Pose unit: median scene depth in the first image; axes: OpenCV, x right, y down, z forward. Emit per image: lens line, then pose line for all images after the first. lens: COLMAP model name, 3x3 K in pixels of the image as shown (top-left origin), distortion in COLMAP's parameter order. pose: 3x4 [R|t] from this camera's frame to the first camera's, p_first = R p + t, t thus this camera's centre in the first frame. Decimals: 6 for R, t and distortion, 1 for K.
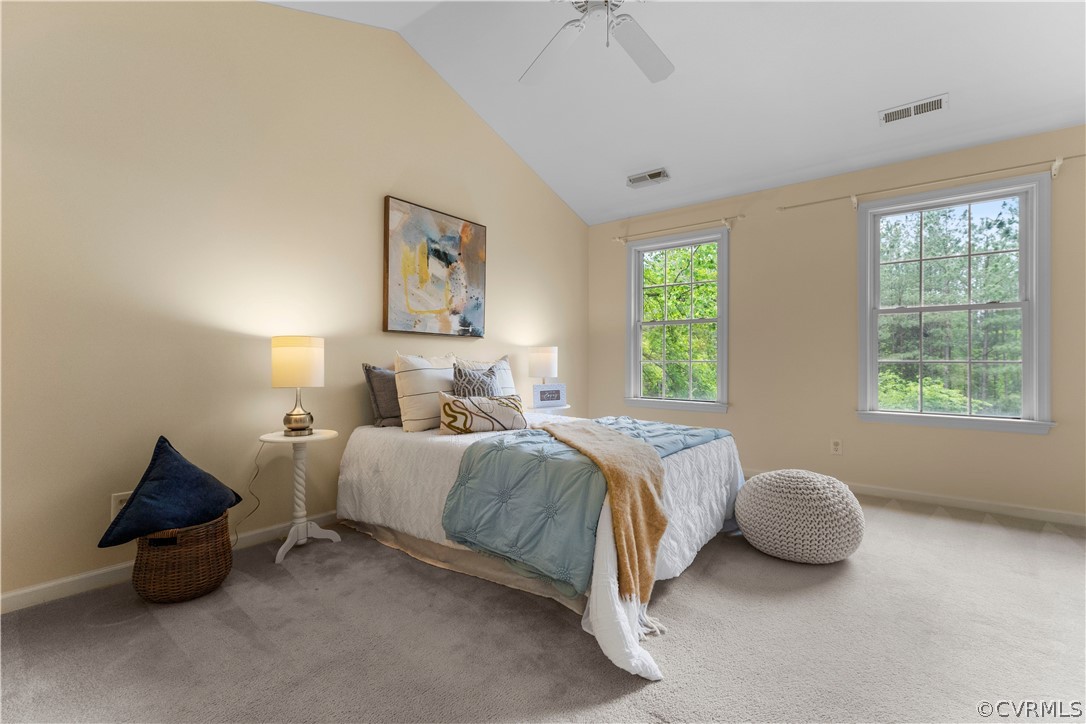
lens RADIAL K [[490.5, 0, 579.5], [0, 490.5, 363.6], [0, 0, 1]] dist [-0.046690, -0.000244]
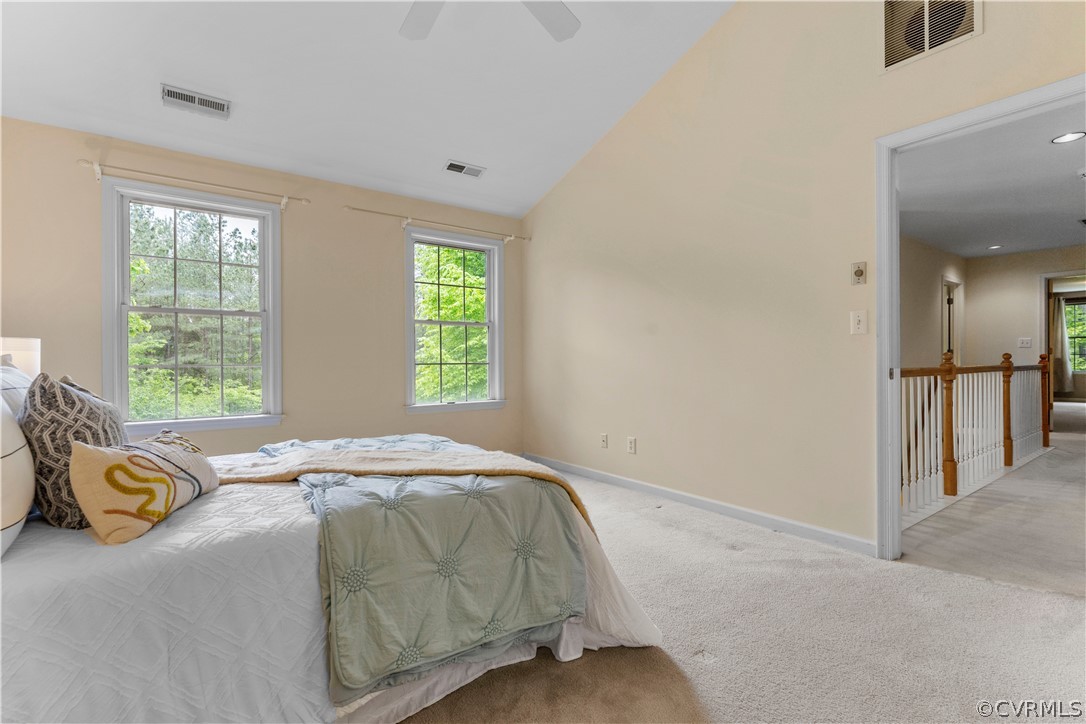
lens RADIAL K [[484.1, 0, 543.0], [0, 484.1, 362.0], [0, 0, 1]] dist [0.001008, 0.000277]
pose [[0.271720, 0.002003, 0.962374, -0.473210], [0.006045, 0.999975, -0.003788, -0.005825], [-0.962357, 0.006847, 0.271701, 0.419537]]
